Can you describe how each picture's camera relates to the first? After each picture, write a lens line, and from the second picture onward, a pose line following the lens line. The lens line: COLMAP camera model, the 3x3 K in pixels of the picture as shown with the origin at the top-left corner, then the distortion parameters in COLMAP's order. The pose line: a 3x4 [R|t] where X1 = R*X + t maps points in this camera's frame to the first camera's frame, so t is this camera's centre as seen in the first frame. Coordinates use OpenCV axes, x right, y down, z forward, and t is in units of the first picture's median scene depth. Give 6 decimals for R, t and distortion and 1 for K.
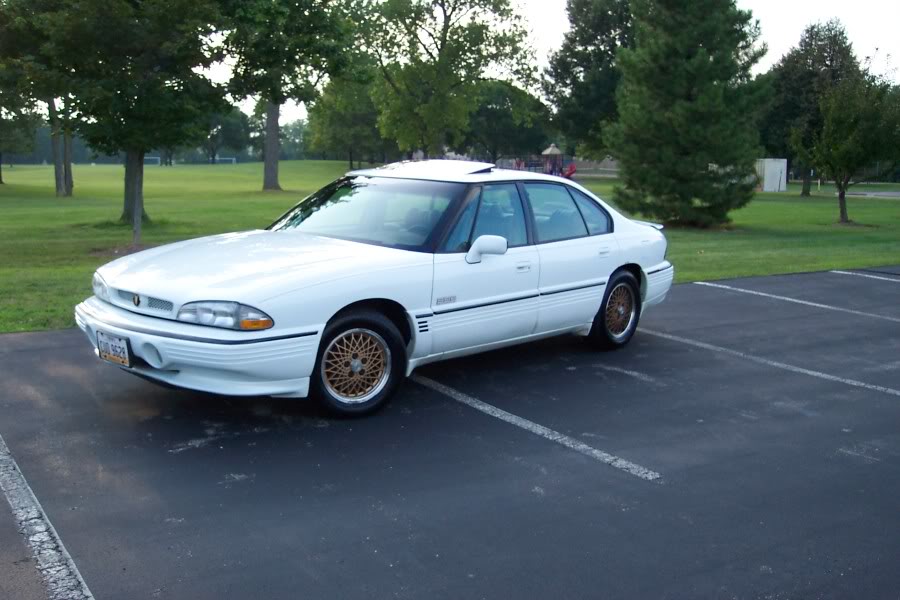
lens RADIAL K [[995.1, 0, 449.0], [0, 995.1, 297.7], [0, 0, 1]] dist [-0.103074, 0.000000]
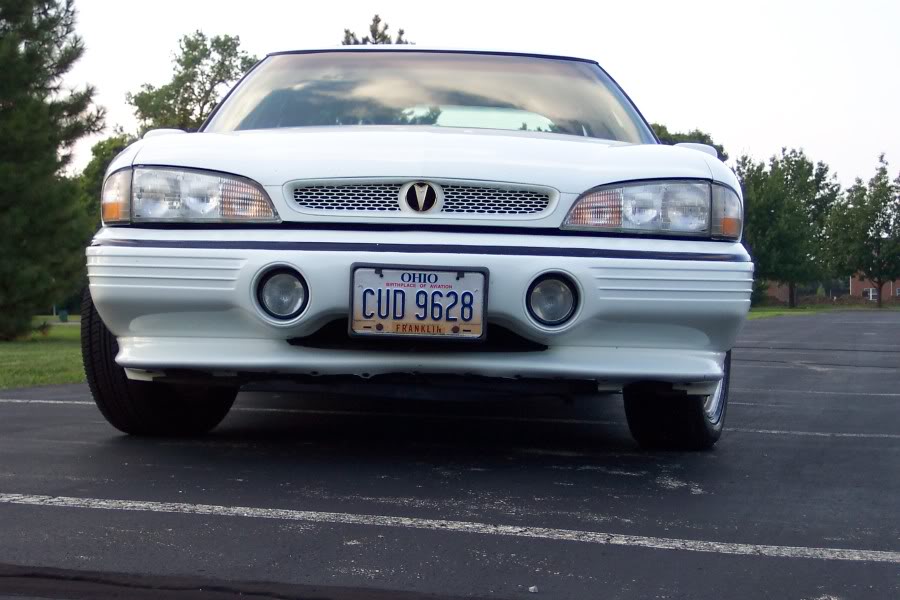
lens RADIAL K [[1616.9, 0, 449.4], [0, 1616.9, 301.2], [0, 0, 1]] dist [-0.012064, 0.000000]
pose [[0.753703, -0.015329, 0.657036, -0.085163], [0.104402, 0.989826, -0.096669, 0.012933], [-0.648869, 0.141455, 0.747636, 0.051782]]
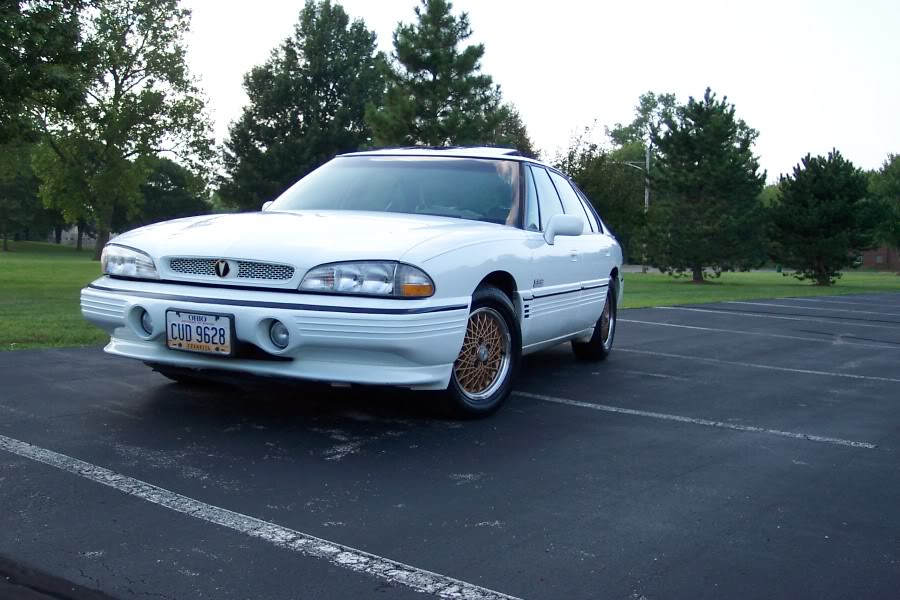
lens RADIAL K [[995.1, 0, 450.1], [0, 995.1, 298.4], [0, 0, 1]] dist [-0.103074, 0.000000]
pose [[0.933313, -0.004701, 0.359033, -0.046749], [0.036019, 0.996096, -0.080589, 0.010051], [-0.357253, 0.088146, 0.929839, 0.027144]]
